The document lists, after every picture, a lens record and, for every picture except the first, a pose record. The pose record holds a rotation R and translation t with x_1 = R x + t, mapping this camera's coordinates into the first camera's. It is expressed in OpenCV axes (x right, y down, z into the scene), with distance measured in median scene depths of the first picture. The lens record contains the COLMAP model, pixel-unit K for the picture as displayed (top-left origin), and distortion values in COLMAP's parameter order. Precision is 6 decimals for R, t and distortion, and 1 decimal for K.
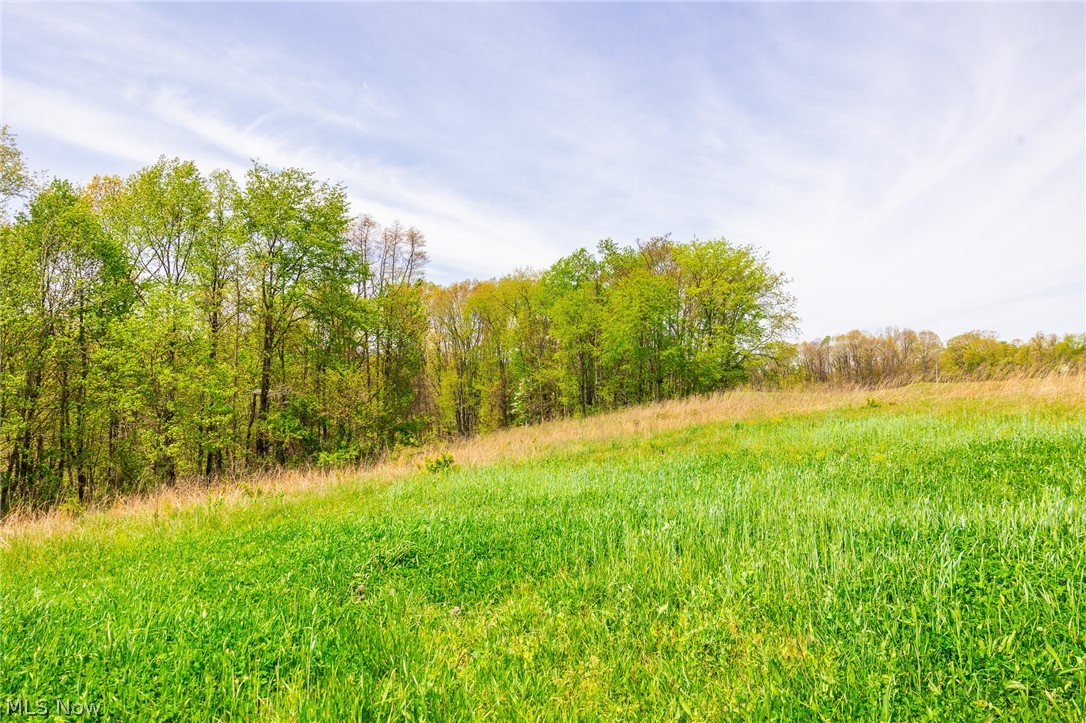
lens RADIAL K [[759.1, 0, 536.3], [0, 759.1, 359.6], [0, 0, 1]] dist [0.025341, 0.002040]
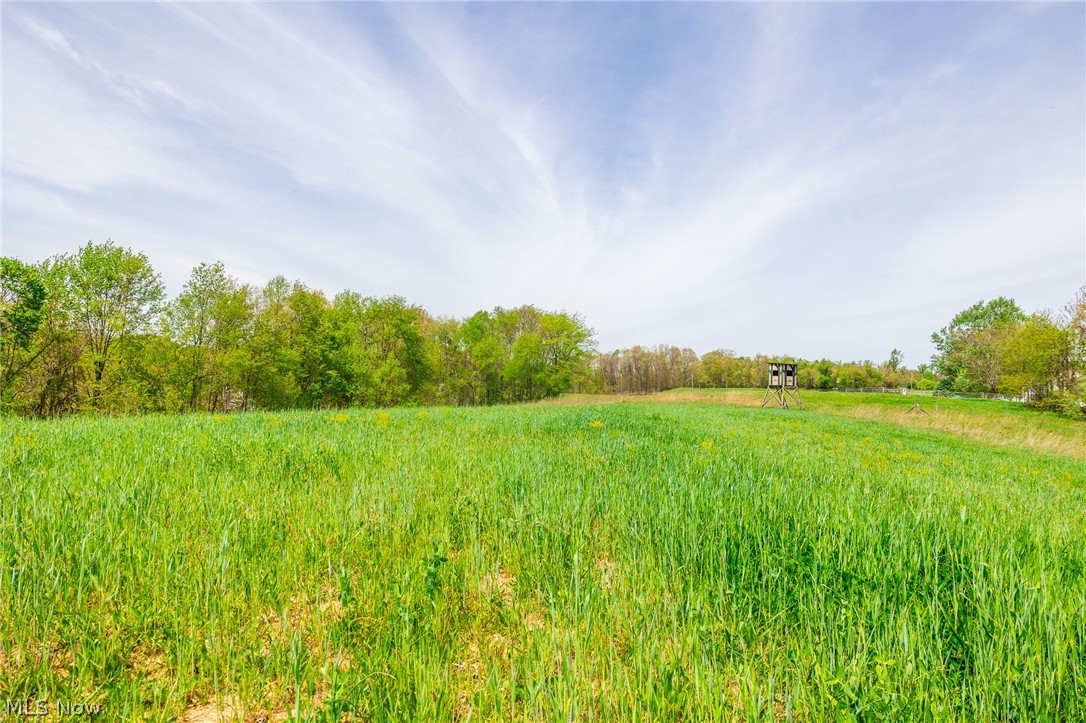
lens RADIAL K [[759.1, 0, 536.3], [0, 759.1, 359.6], [0, 0, 1]] dist [0.025341, 0.002040]
pose [[0.966494, 0.029355, 0.255004, -0.078988], [-0.030607, 0.999531, 0.000943, -0.011674], [-0.254857, -0.008716, 0.966939, -0.212704]]
